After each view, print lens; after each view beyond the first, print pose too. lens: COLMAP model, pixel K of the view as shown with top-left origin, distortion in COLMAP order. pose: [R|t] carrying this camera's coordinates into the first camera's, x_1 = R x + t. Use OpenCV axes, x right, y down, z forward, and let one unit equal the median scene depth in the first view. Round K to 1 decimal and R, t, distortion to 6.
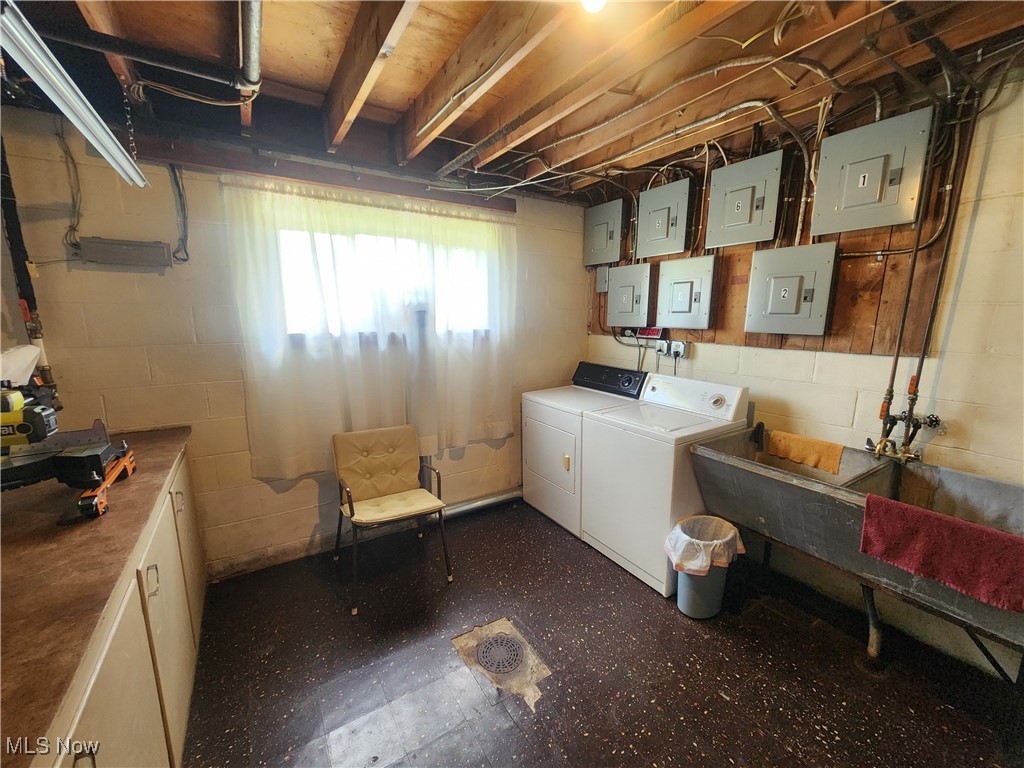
lens RADIAL K [[417.2, 0, 513.9], [0, 417.2, 387.0], [0, 0, 1]] dist [0.000443, -0.000174]
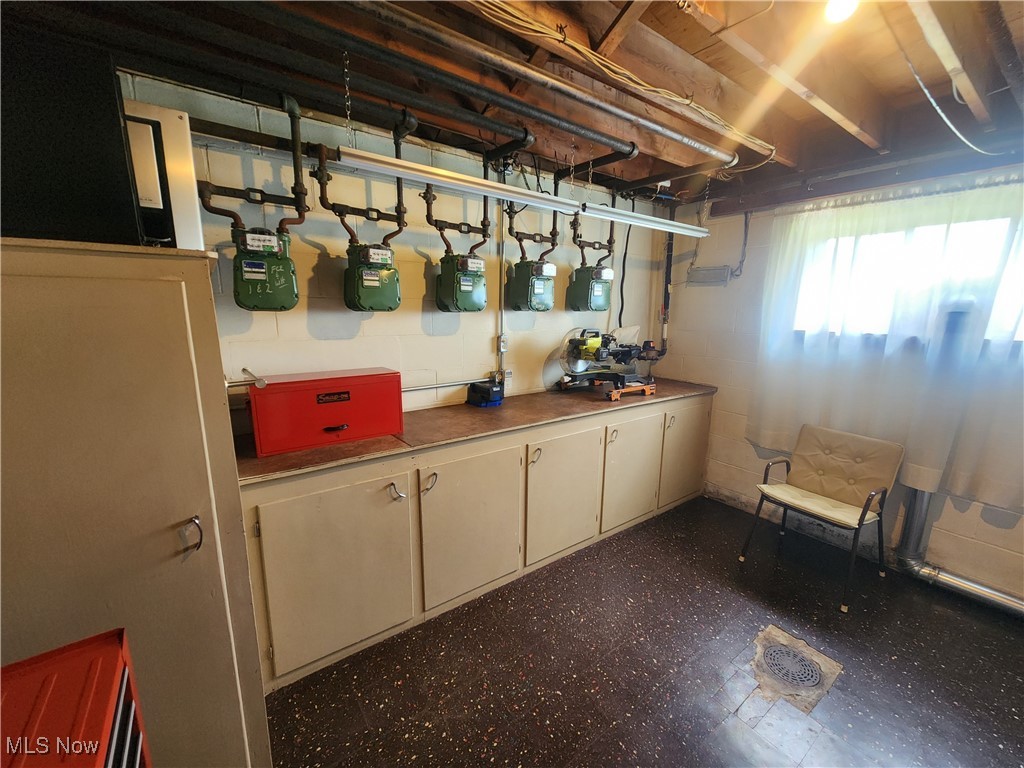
lens RADIAL K [[417.2, 0, 513.8], [0, 417.2, 387.5], [0, 0, 1]] dist [0.000443, -0.000174]
pose [[0.073521, 0.185801, -0.979833, 0.580433], [-0.190191, 0.967073, 0.169110, -0.019203], [0.978990, 0.173922, 0.106437, 0.120857]]
